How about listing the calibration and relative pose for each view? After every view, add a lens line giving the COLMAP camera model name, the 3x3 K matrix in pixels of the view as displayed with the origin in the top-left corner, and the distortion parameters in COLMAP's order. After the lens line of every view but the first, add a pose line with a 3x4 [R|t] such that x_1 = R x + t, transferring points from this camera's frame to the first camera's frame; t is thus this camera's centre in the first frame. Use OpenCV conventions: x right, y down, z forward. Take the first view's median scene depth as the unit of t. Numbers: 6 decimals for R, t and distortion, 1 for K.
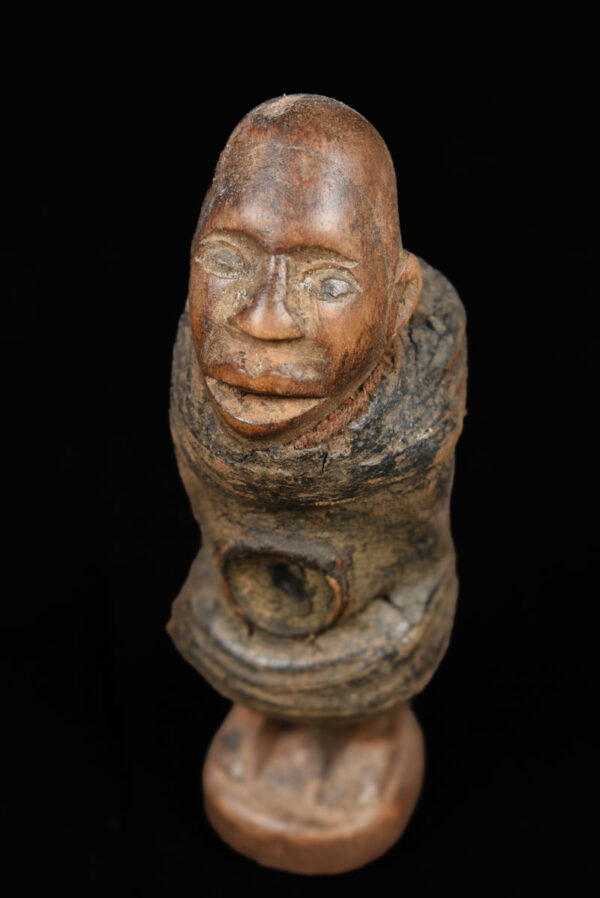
lens RADIAL K [[2001.5, 0, 299.8], [0, 2001.5, 449.6], [0, 0, 1]] dist [0.000736, 0.000000]
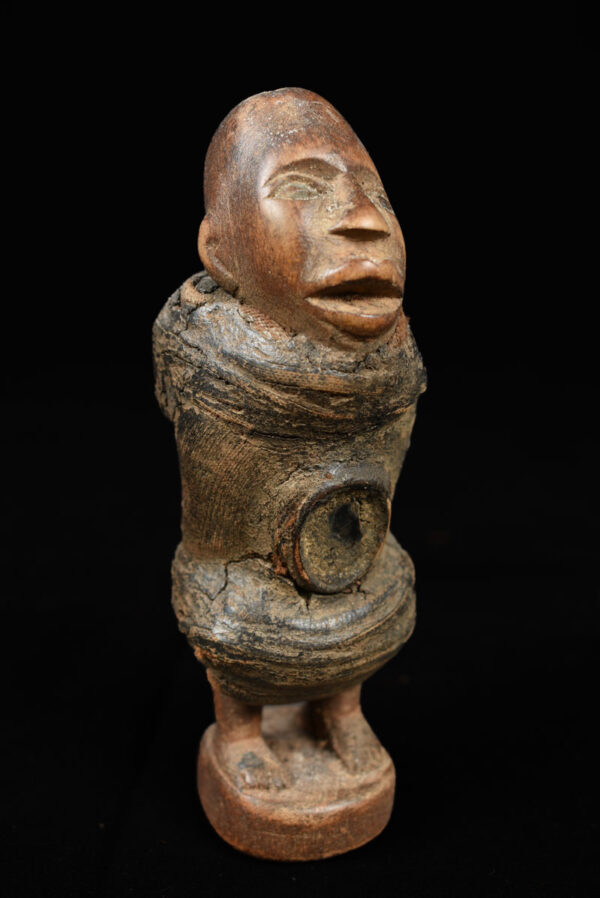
lens RADIAL K [[1012.8, 0, 299.2], [0, 1012.8, 449.2], [0, 0, 1]] dist [-0.095666, 0.000000]
pose [[0.697051, -0.147105, 0.701769, -0.431521], [0.404522, 0.888776, -0.215497, 0.146375], [-0.592015, 0.434094, 0.679030, 0.661093]]
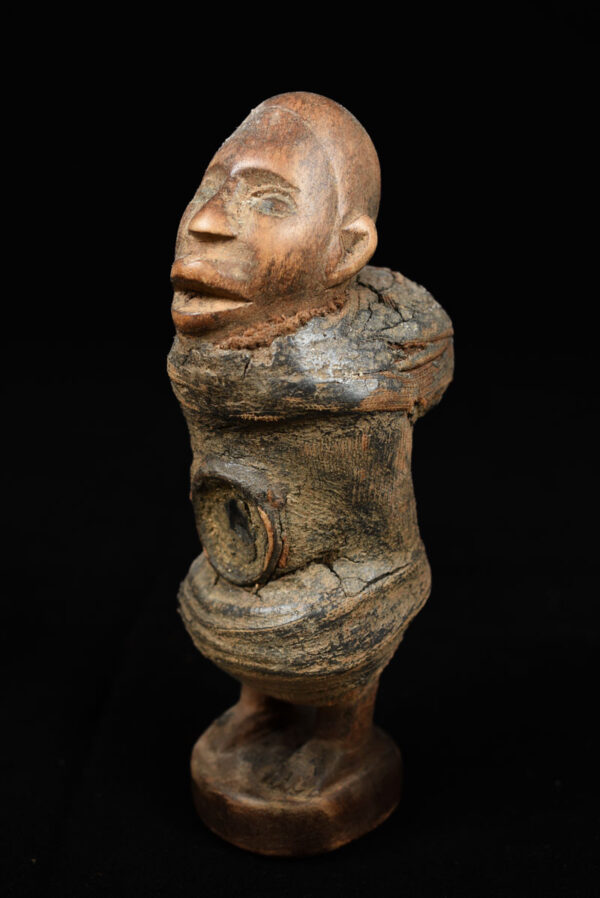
lens RADIAL K [[1057.4, 0, 303.0], [0, 1057.4, 445.6], [0, 0, 1]] dist [-0.094189, 0.000000]
pose [[0.905634, 0.111298, -0.409195, 0.279689], [-0.260112, 0.907893, -0.328743, 0.225275], [0.334916, 0.404157, 0.851168, 0.525885]]
